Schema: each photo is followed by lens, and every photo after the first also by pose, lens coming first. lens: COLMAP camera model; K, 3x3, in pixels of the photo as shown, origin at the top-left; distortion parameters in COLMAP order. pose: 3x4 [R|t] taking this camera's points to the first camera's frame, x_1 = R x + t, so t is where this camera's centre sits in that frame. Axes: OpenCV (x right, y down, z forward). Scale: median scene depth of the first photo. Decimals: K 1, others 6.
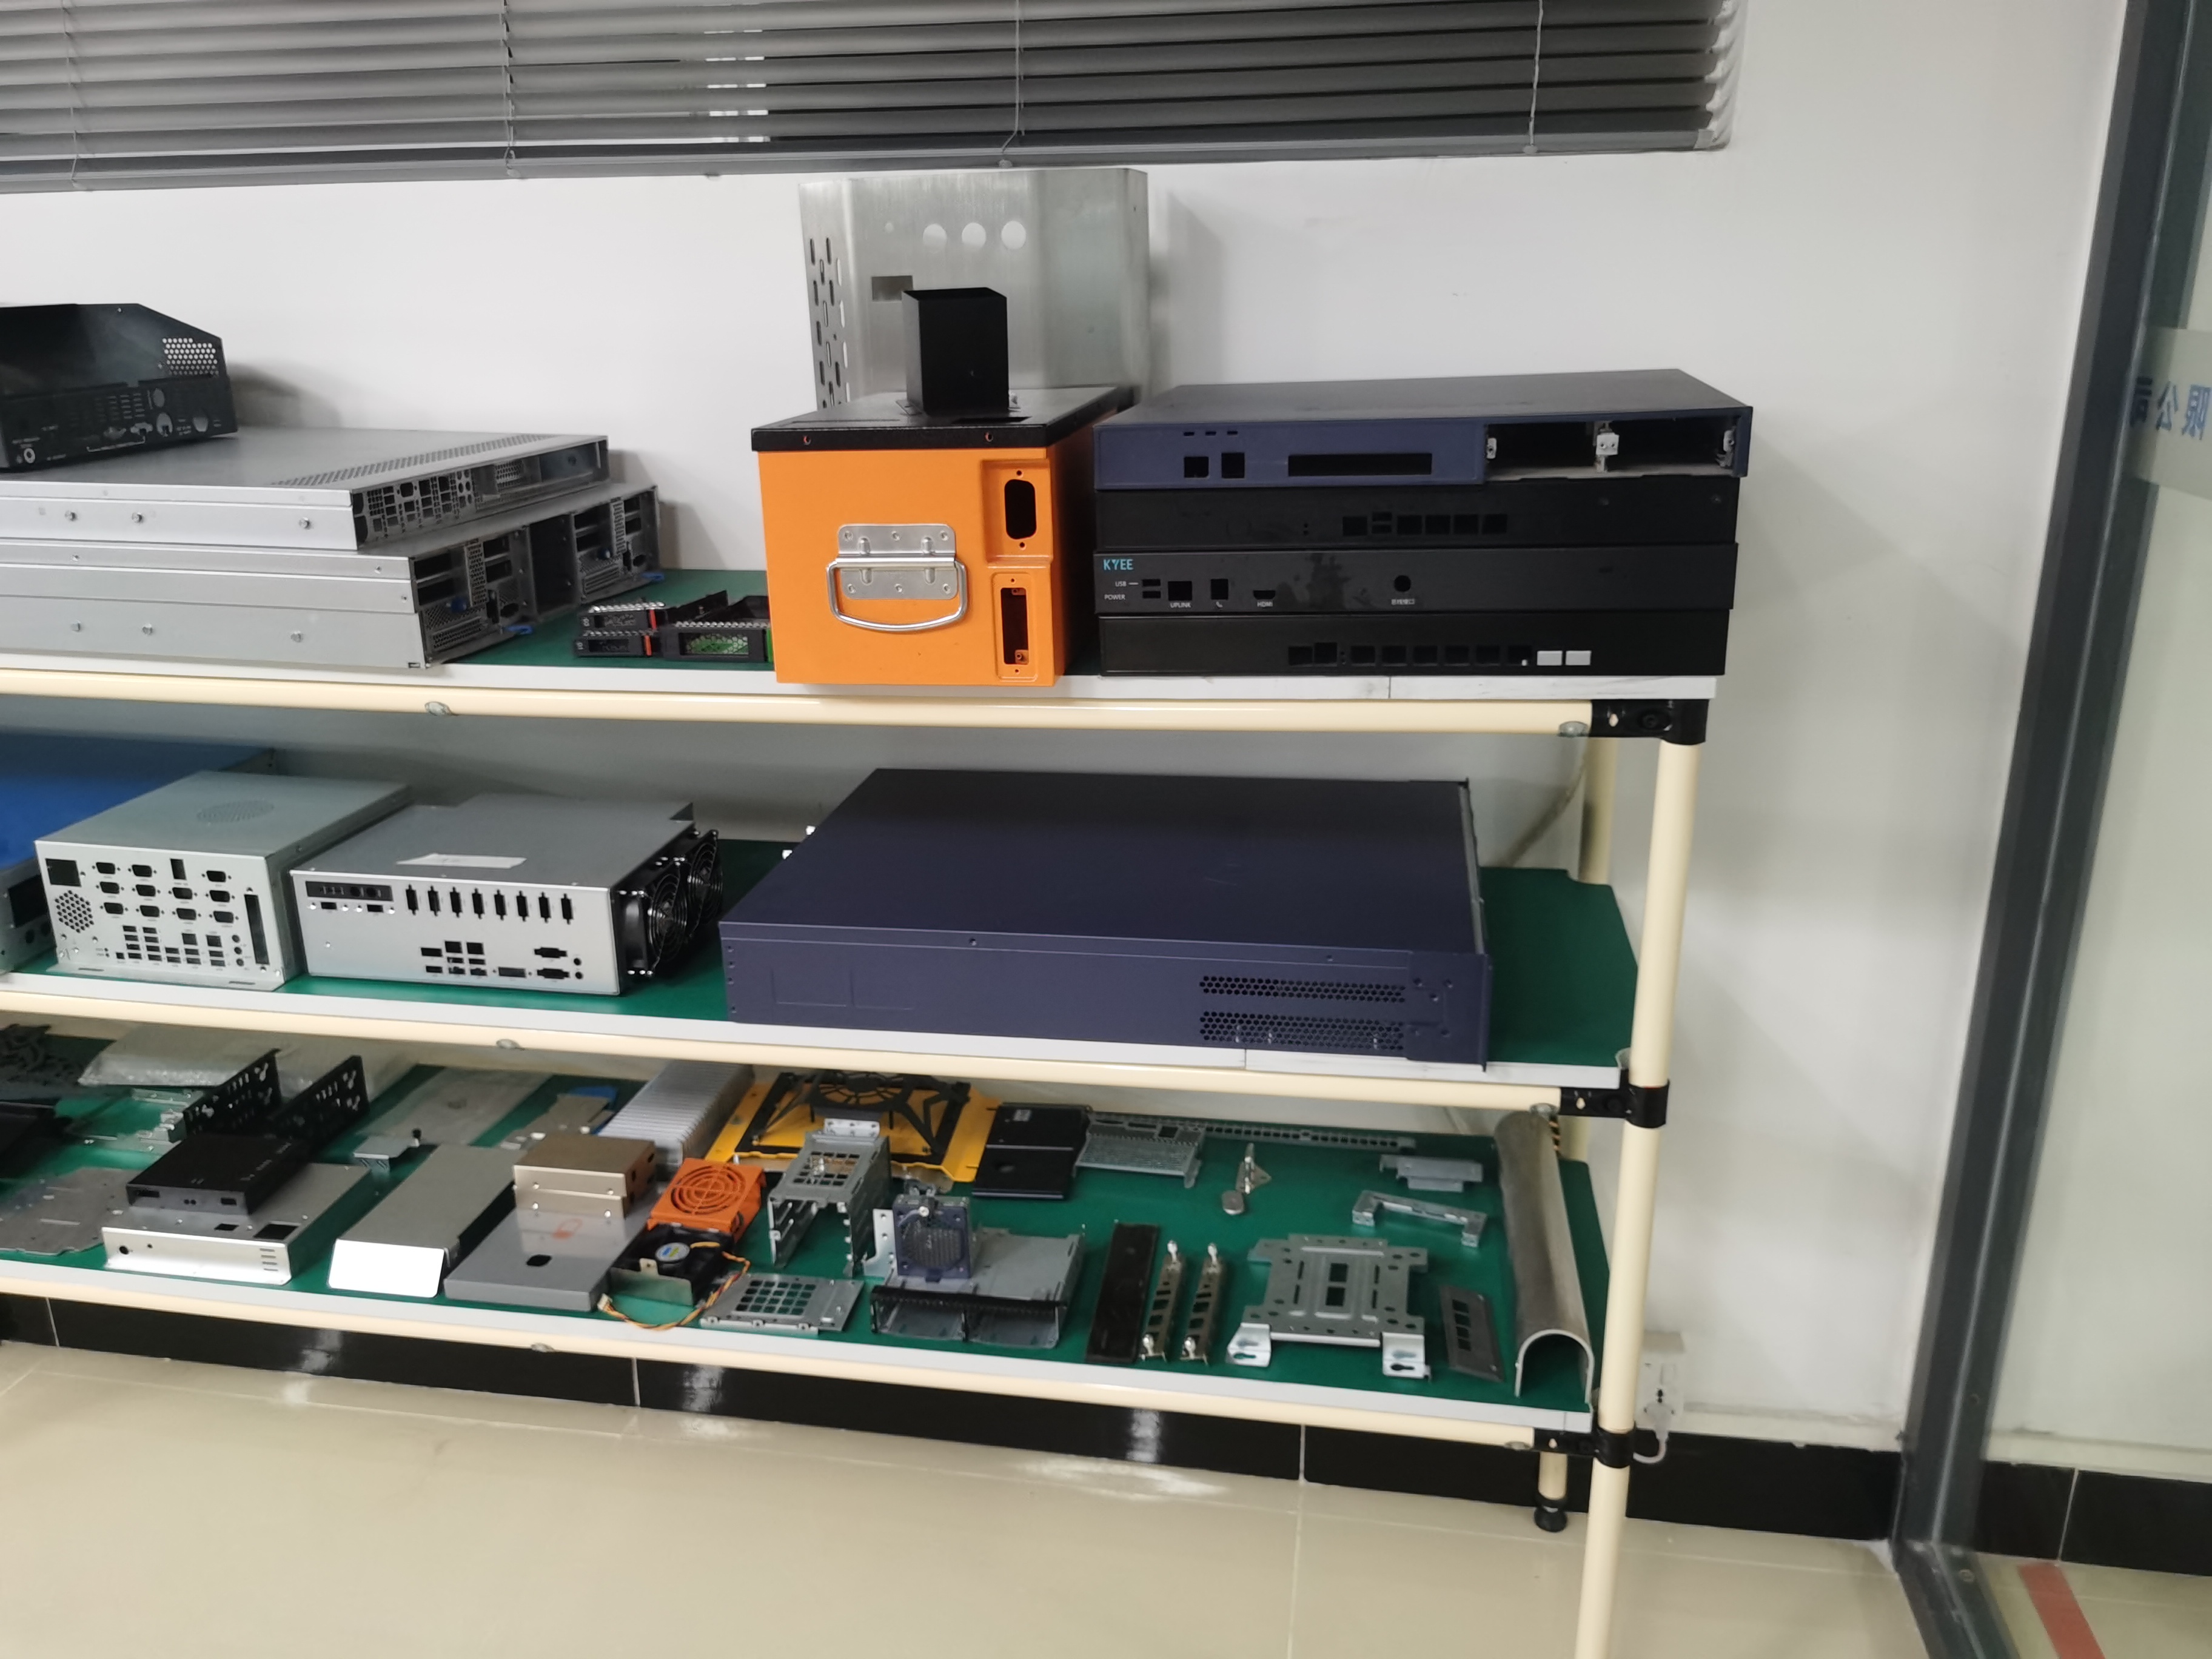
lens RADIAL K [[1732.6, 0, 1088.6], [0, 1732.6, 846.7], [0, 0, 1]] dist [0.060924, -0.084295]
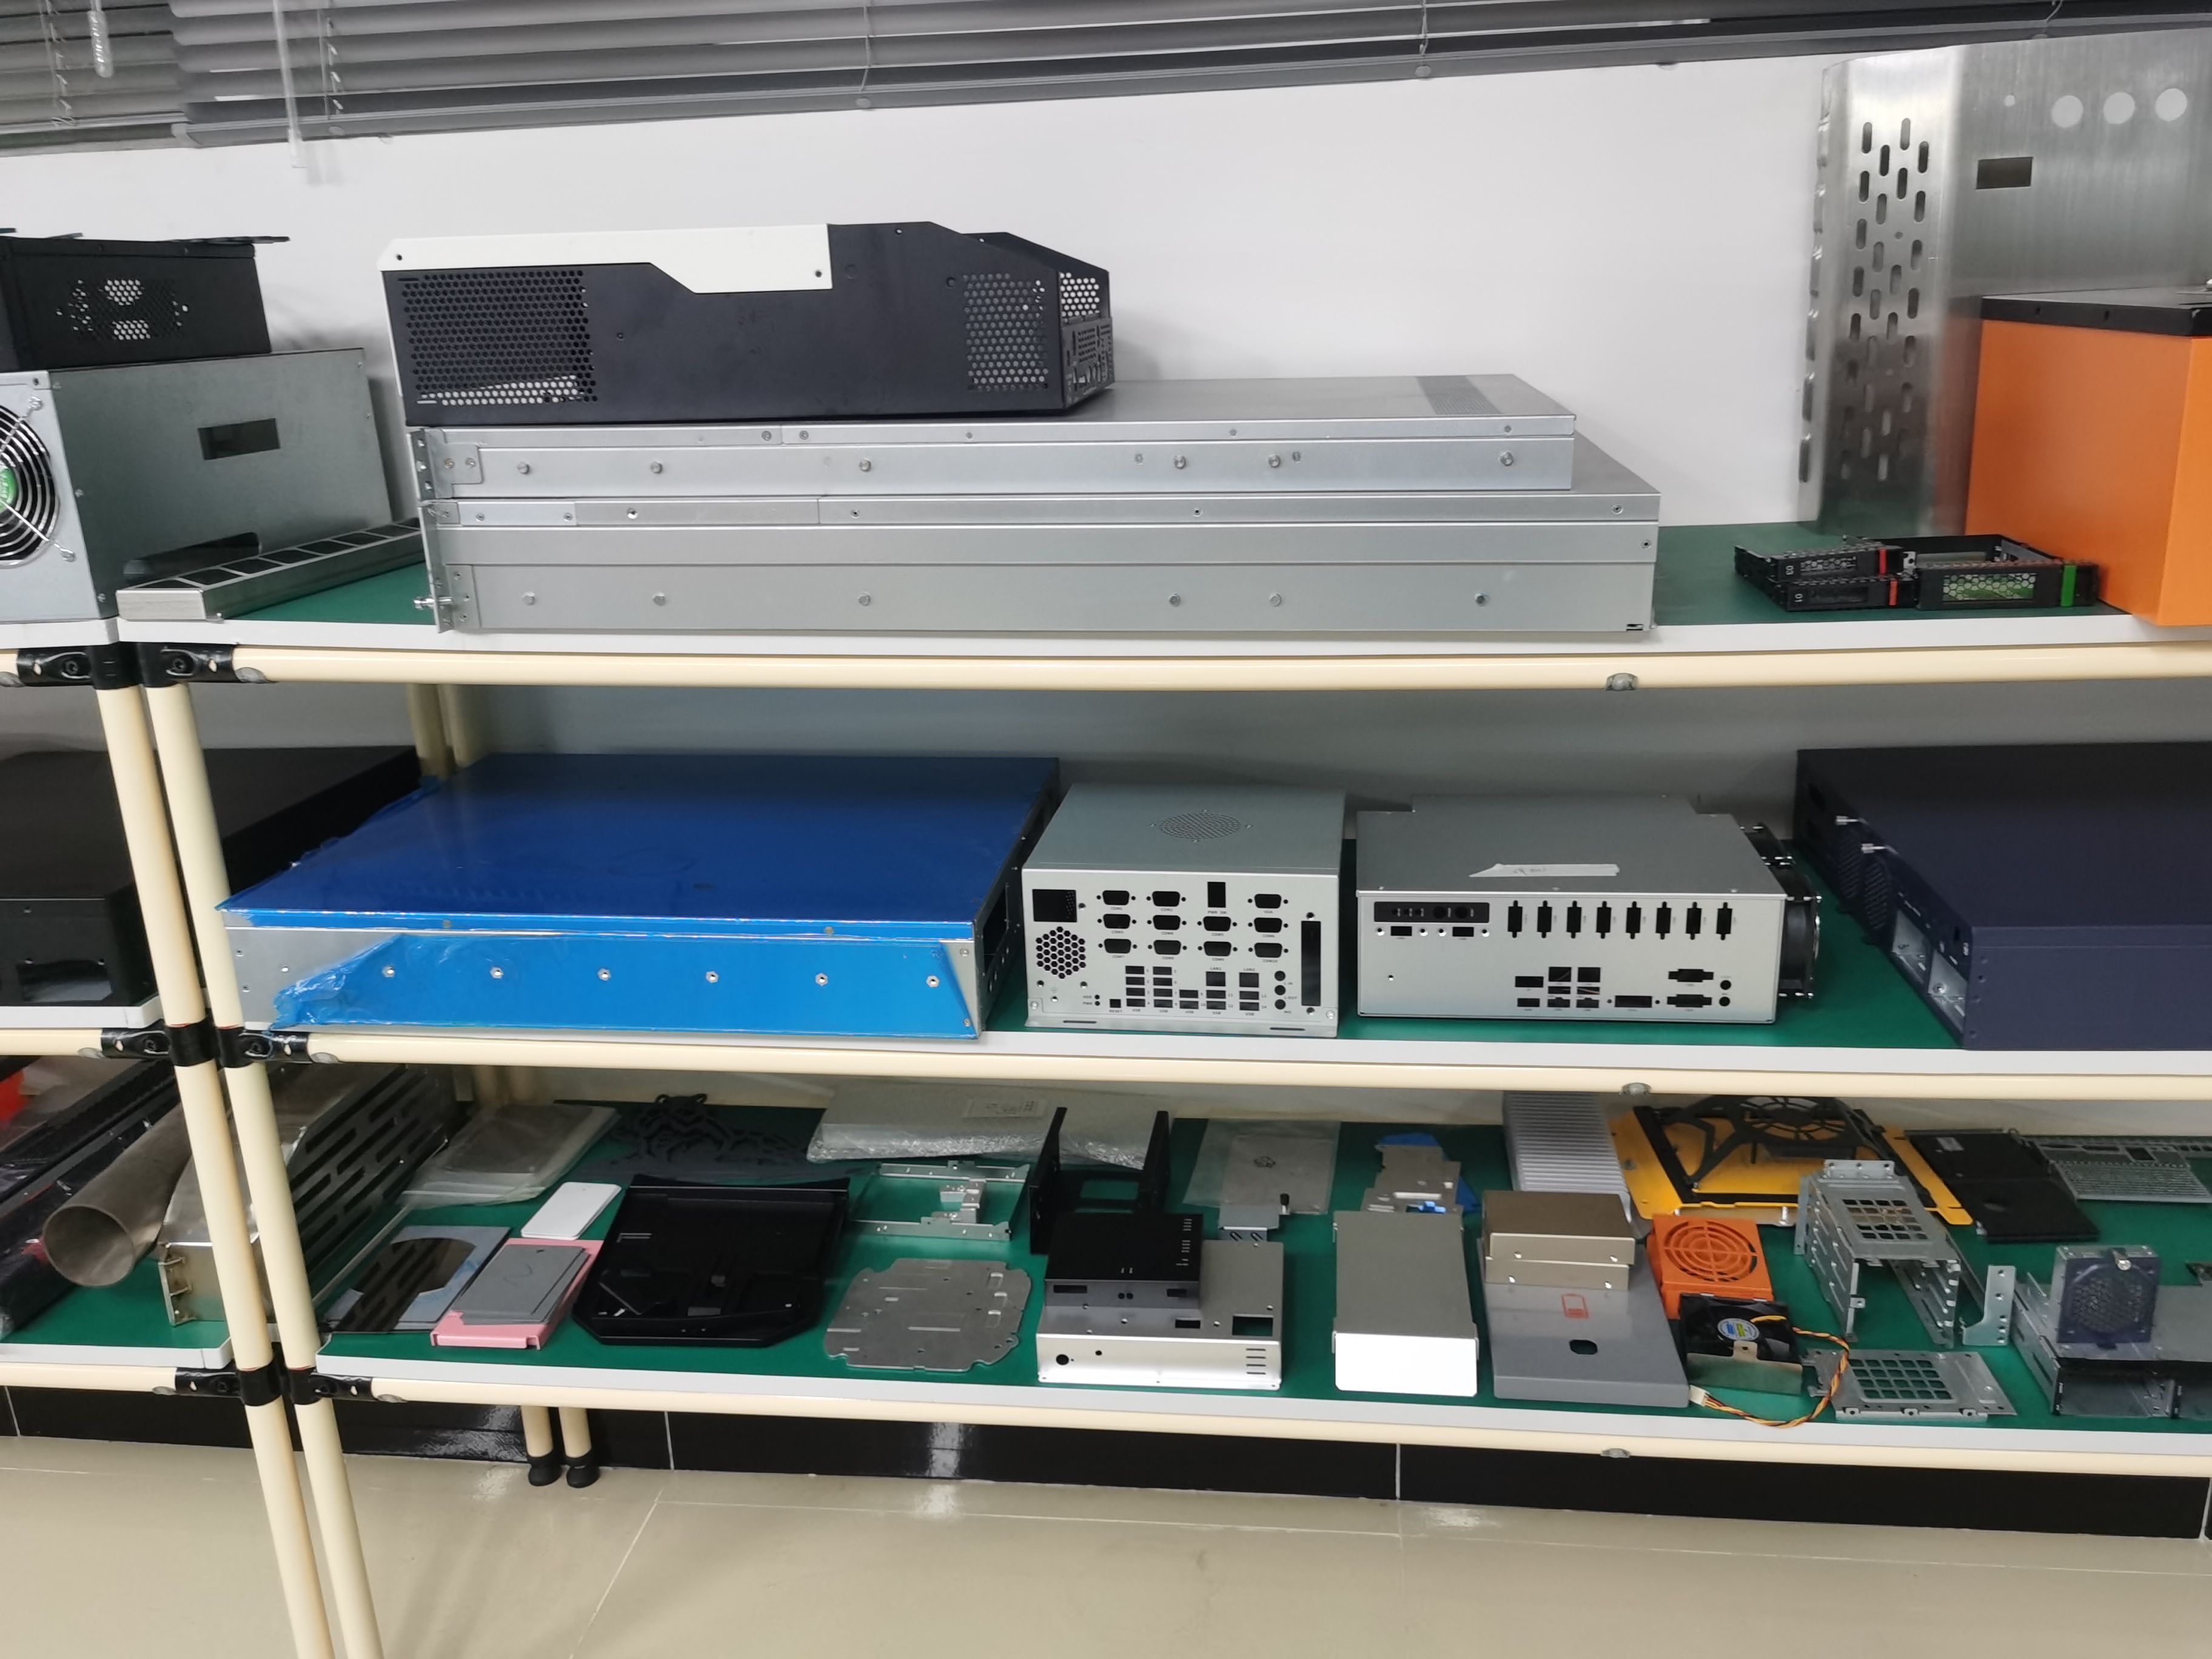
lens RADIAL K [[1732.6, 0, 1099.9], [0, 1732.6, 828.4], [0, 0, 1]] dist [0.060924, -0.084295]
pose [[0.997481, -0.042641, 0.056693, -0.601474], [0.043828, 0.998841, -0.019870, -0.004589], [-0.055780, 0.022304, 0.998194, 0.177483]]
